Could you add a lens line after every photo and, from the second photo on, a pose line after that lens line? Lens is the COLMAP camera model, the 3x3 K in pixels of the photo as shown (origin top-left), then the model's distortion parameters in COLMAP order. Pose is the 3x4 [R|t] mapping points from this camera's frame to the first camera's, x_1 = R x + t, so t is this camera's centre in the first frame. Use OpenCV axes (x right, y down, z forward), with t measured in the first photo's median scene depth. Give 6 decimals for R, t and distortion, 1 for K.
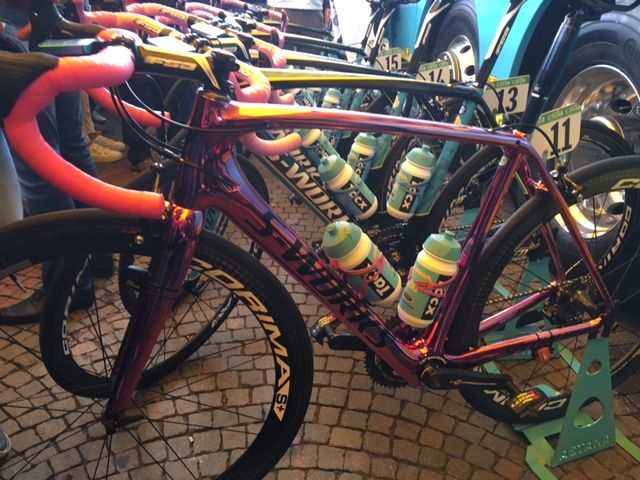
lens RADIAL K [[543.1, 0, 321.9], [0, 543.1, 247.6], [0, 0, 1]] dist [0.124488, -0.209365]
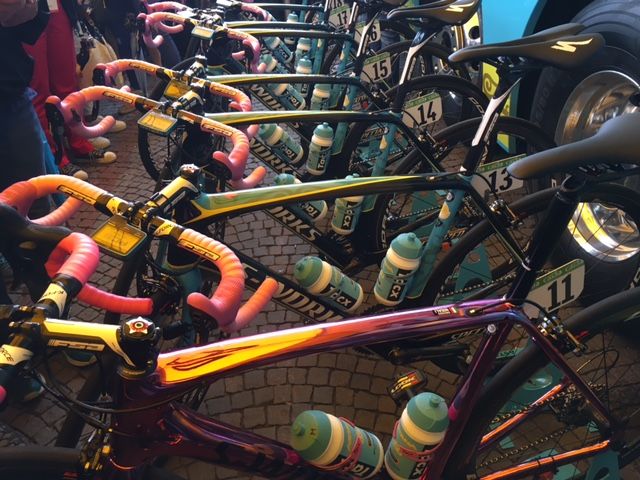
lens RADIAL K [[543.1, 0, 321.9], [0, 543.1, 247.6], [0, 0, 1]] dist [0.124488, -0.209365]
pose [[0.995785, -0.077136, -0.049614, 0.087637], [0.084280, 0.982969, 0.163303, -0.328741], [0.036172, -0.166796, 0.985328, 0.108718]]
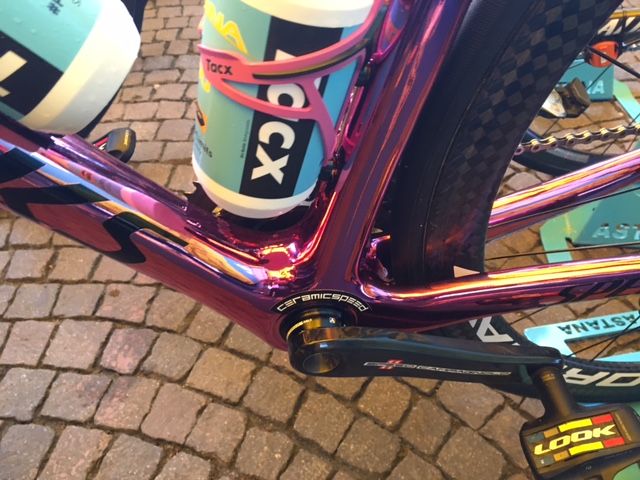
lens RADIAL K [[543.1, 0, 321.9], [0, 543.1, 247.6], [0, 0, 1]] dist [0.124488, -0.209365]
pose [[0.976208, 0.120449, -0.180307, 0.216177], [-0.048743, 0.932144, 0.358791, 0.041924], [0.211288, -0.341466, 0.915838, 0.579423]]
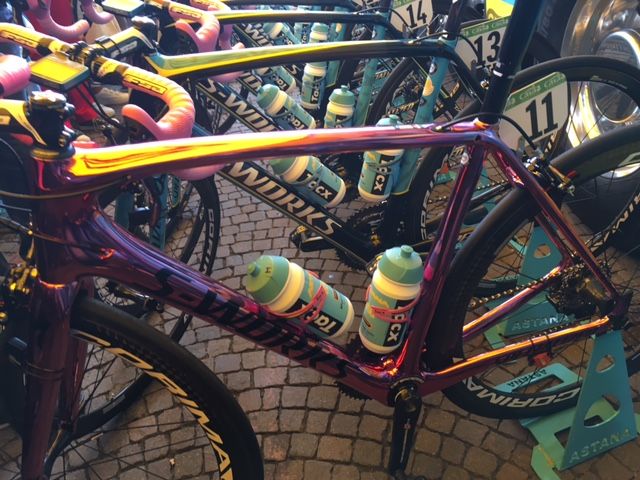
lens RADIAL K [[543.1, 0, 321.9], [0, 543.1, 247.6], [0, 0, 1]] dist [0.124488, -0.209365]
pose [[0.990845, -0.099006, -0.091777, 0.140679], [0.111498, 0.983444, 0.142850, -0.121112], [0.076114, -0.151775, 0.985480, 0.135100]]
